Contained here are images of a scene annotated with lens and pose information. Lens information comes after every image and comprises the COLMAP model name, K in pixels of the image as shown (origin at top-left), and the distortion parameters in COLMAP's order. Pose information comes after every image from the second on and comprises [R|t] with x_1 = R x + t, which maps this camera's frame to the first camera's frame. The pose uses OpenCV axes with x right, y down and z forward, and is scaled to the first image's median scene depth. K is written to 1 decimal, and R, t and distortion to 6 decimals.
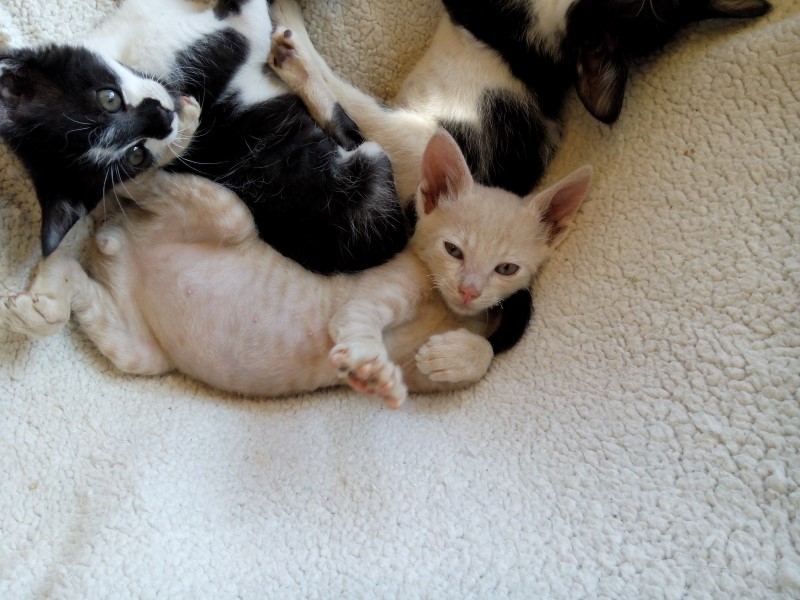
lens RADIAL K [[704.2, 0, 395.5], [0, 704.2, 301.1], [0, 0, 1]] dist [0.089603, -0.121580]
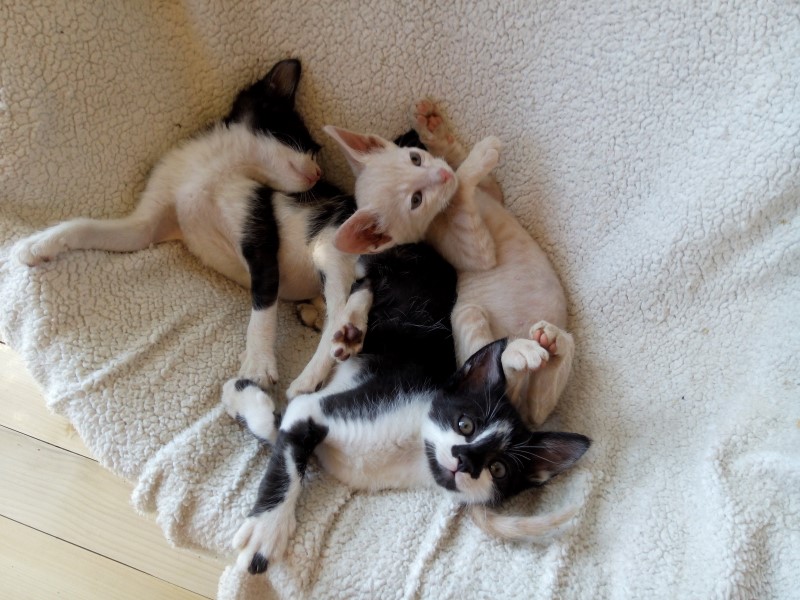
lens RADIAL K [[704.2, 0, 395.5], [0, 704.2, 301.1], [0, 0, 1]] dist [0.089603, -0.121580]
pose [[-0.468483, -0.842926, 0.264572, -0.540238], [0.857031, -0.360887, 0.367775, -0.782079], [-0.214527, 0.399043, 0.891484, -0.175596]]
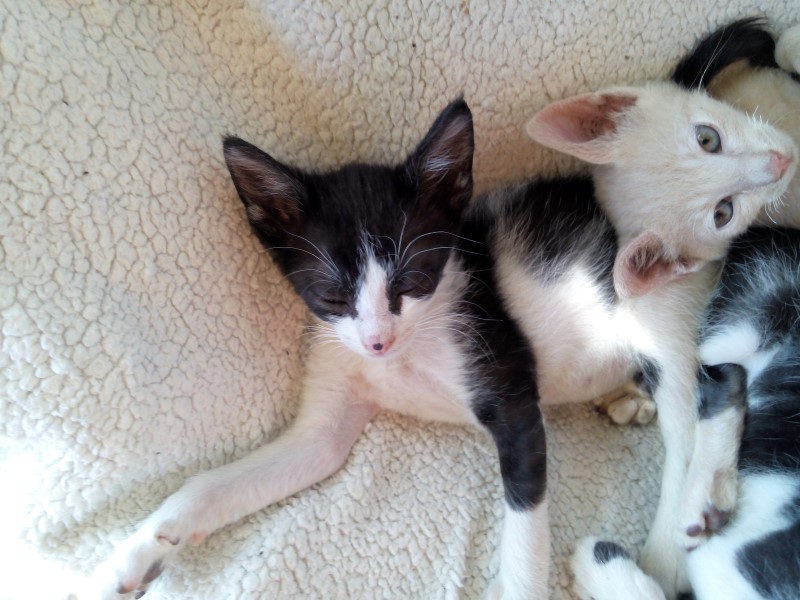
lens RADIAL K [[704.2, 0, 395.5], [0, 704.2, 301.1], [0, 0, 1]] dist [0.089603, -0.121580]
pose [[-0.729305, -0.670783, 0.134775, 0.152015], [0.684154, -0.712967, 0.153662, -0.629764], [-0.006983, 0.204273, 0.978889, 0.315683]]
